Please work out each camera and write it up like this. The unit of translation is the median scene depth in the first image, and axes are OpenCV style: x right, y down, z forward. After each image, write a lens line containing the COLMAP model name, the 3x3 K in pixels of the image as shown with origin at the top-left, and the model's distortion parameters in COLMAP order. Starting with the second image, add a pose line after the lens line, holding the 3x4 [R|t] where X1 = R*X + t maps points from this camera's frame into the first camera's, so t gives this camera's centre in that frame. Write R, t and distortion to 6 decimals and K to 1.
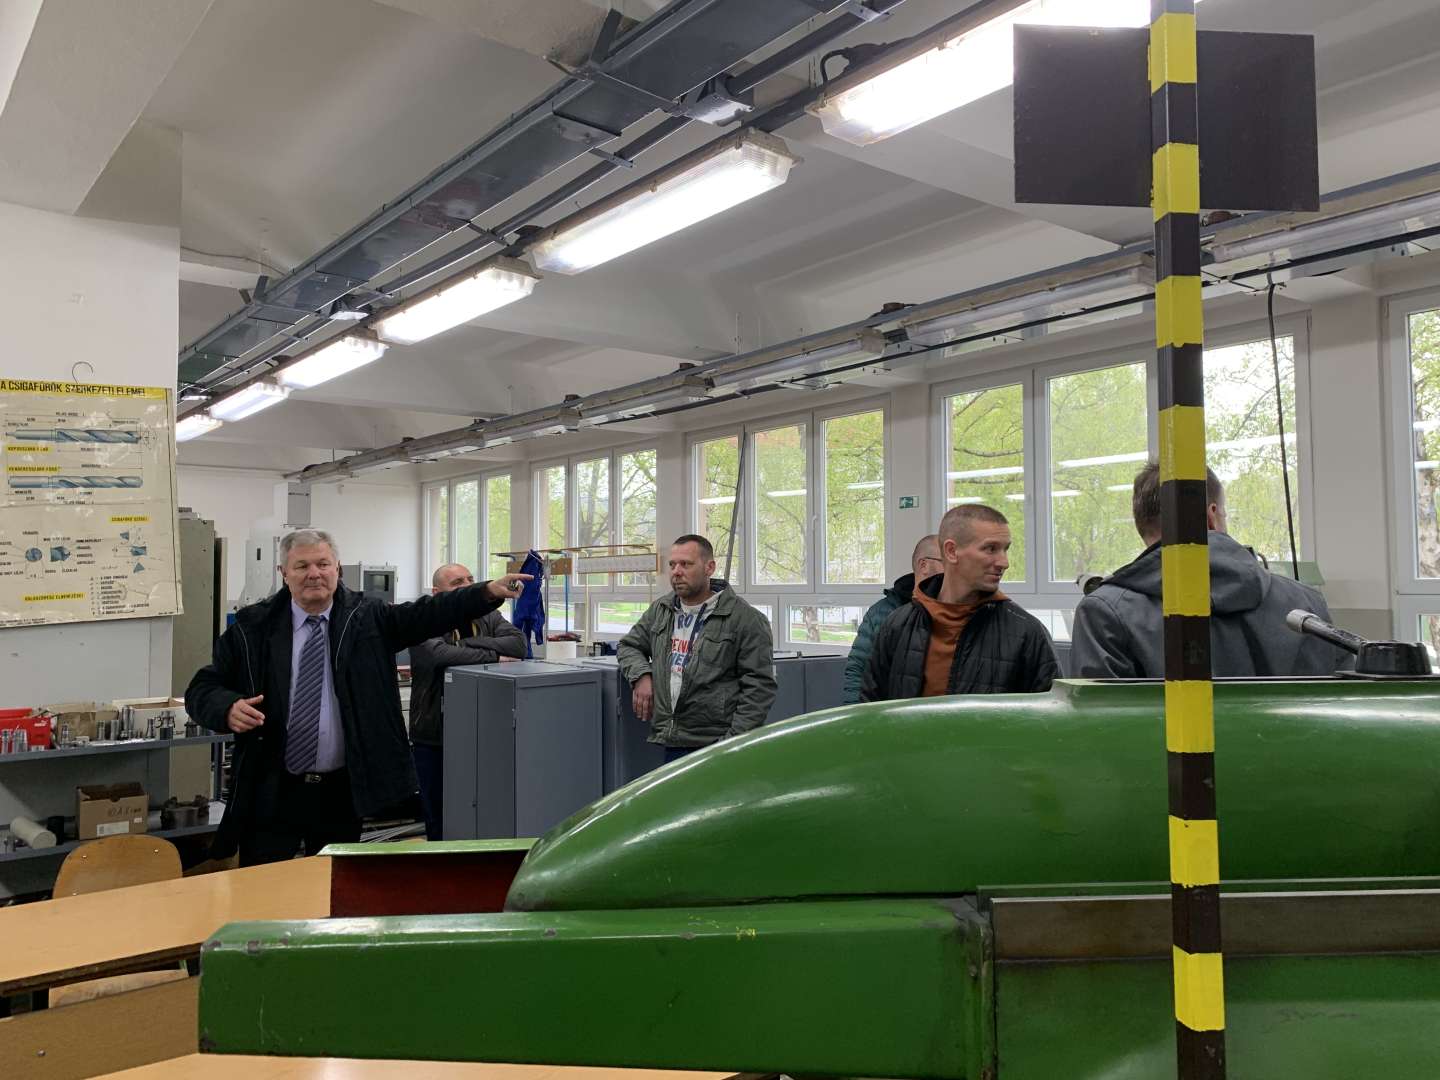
lens RADIAL K [[1088.9, 0, 715.8], [0, 1088.9, 532.7], [0, 0, 1]] dist [0.000120, 0.003460]
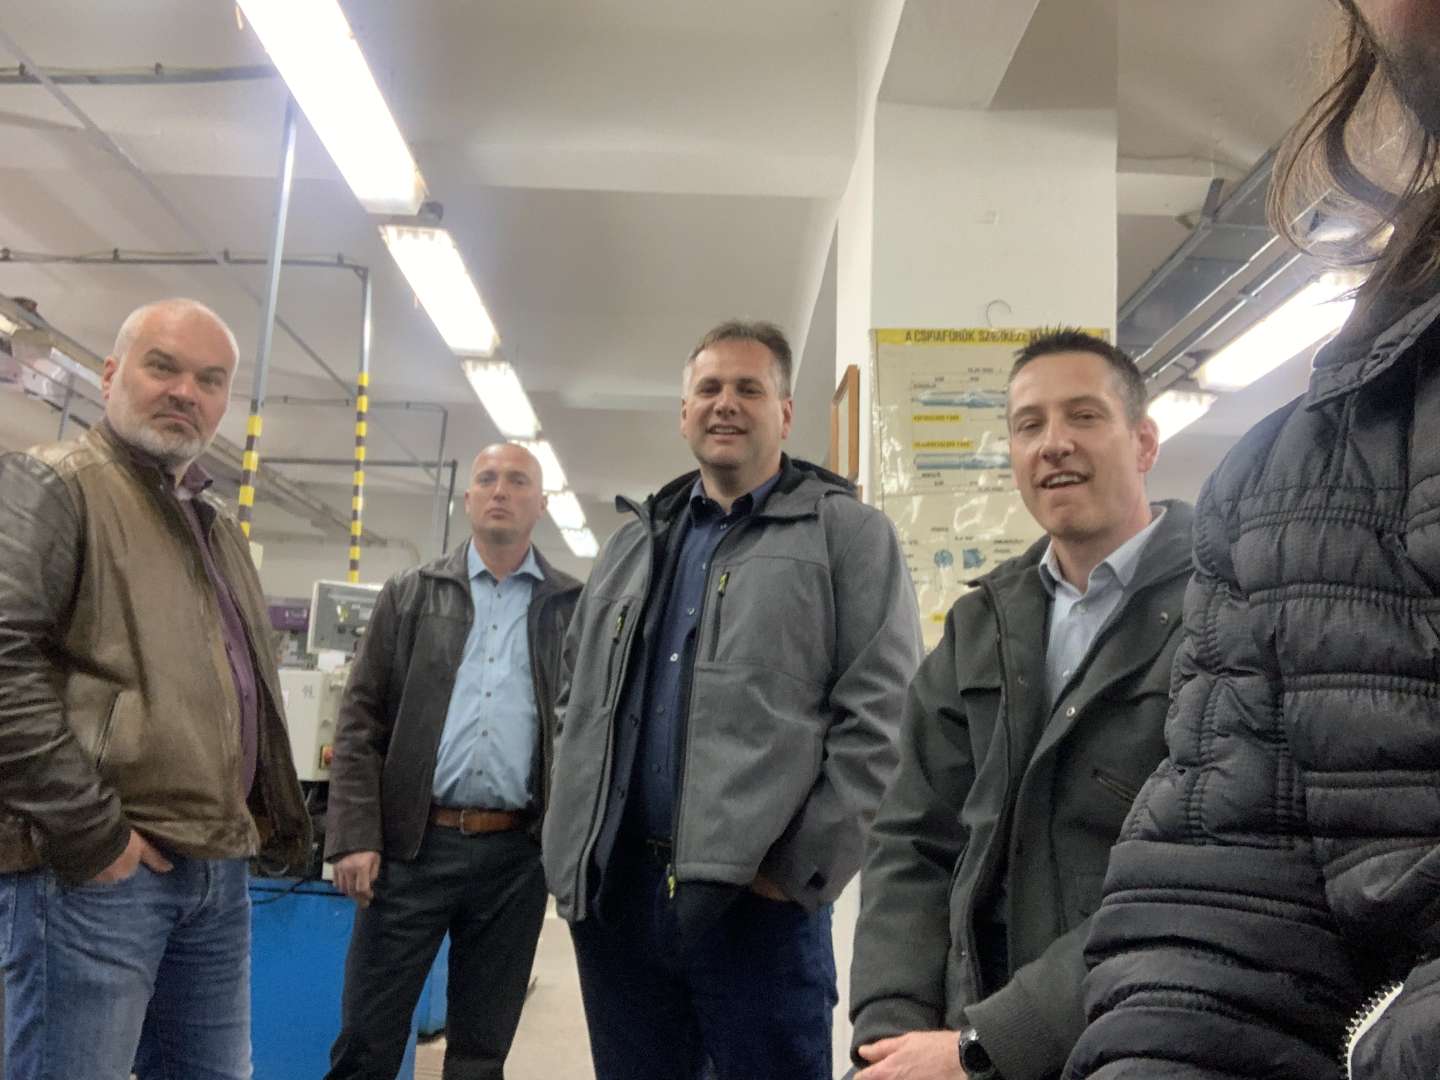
lens RADIAL K [[1317.4, 0, 720.0], [0, 1317.4, 540.0], [0, 0, 1]] dist [0.165462, -0.396340]
pose [[0.790105, -0.059197, -0.610106, -0.185728], [-0.011489, 0.993721, -0.111297, 0.103321], [0.612864, 0.094946, 0.784464, 0.189406]]
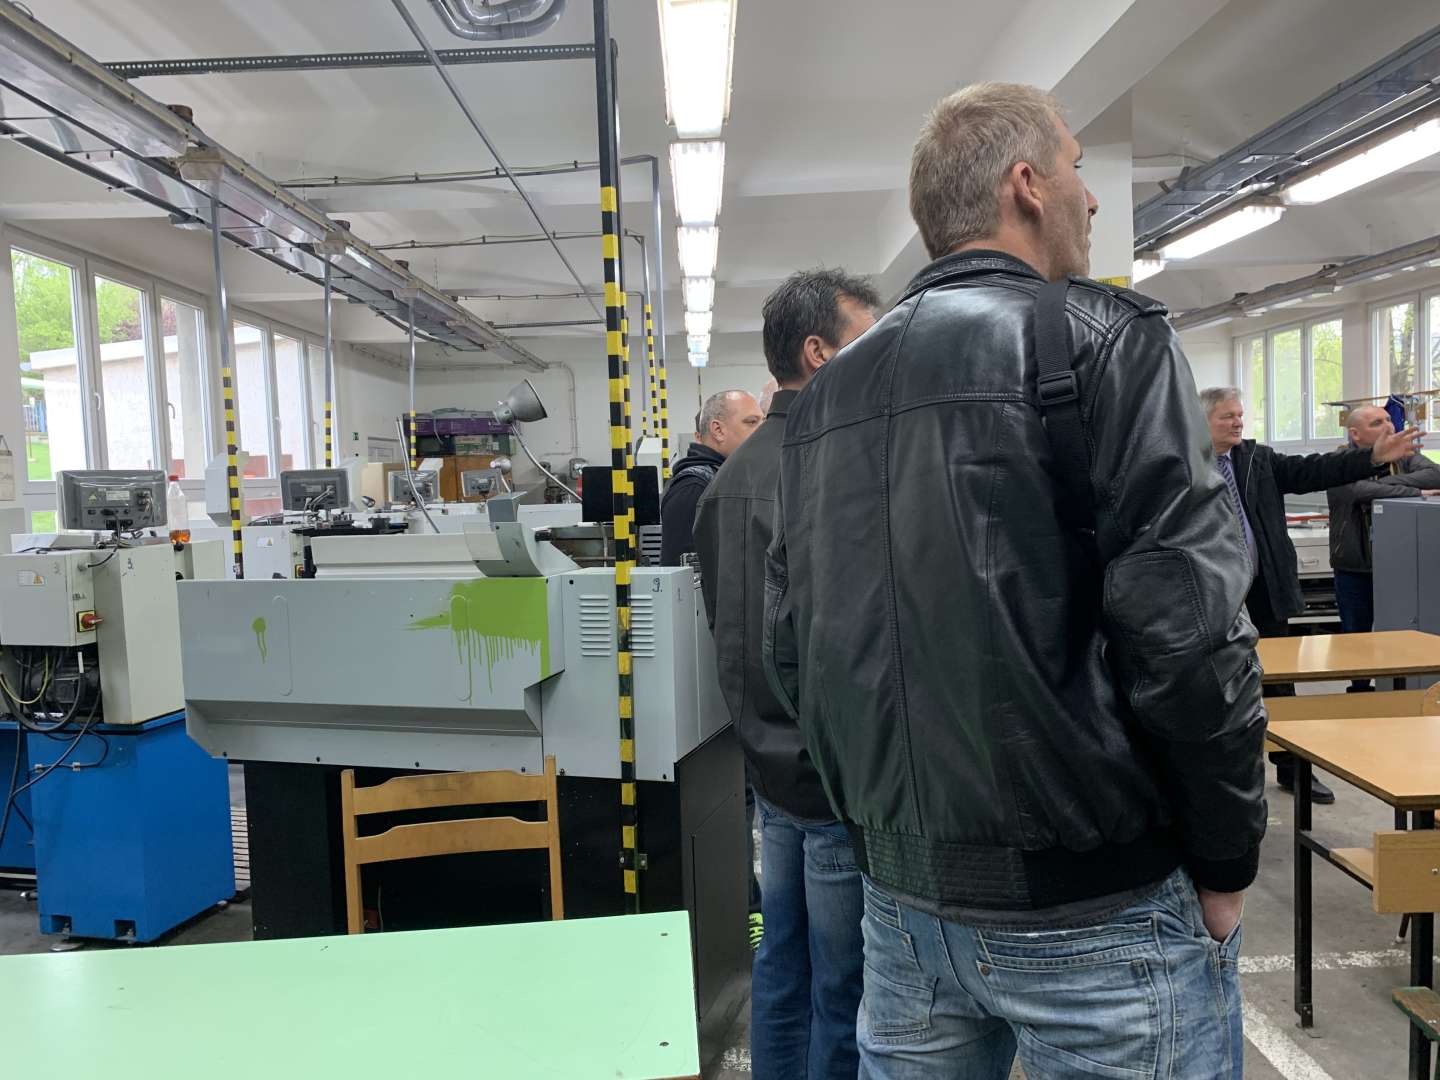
lens RADIAL K [[1081.5, 0, 720.0], [0, 1081.5, 540.0], [0, 0, 1]] dist [-0.004597, -0.009794]
pose [[0.788345, 0.011709, -0.615122, -0.110003], [0.068391, 0.991955, 0.106531, 0.002746], [0.611420, -0.126052, 0.781202, -0.292489]]
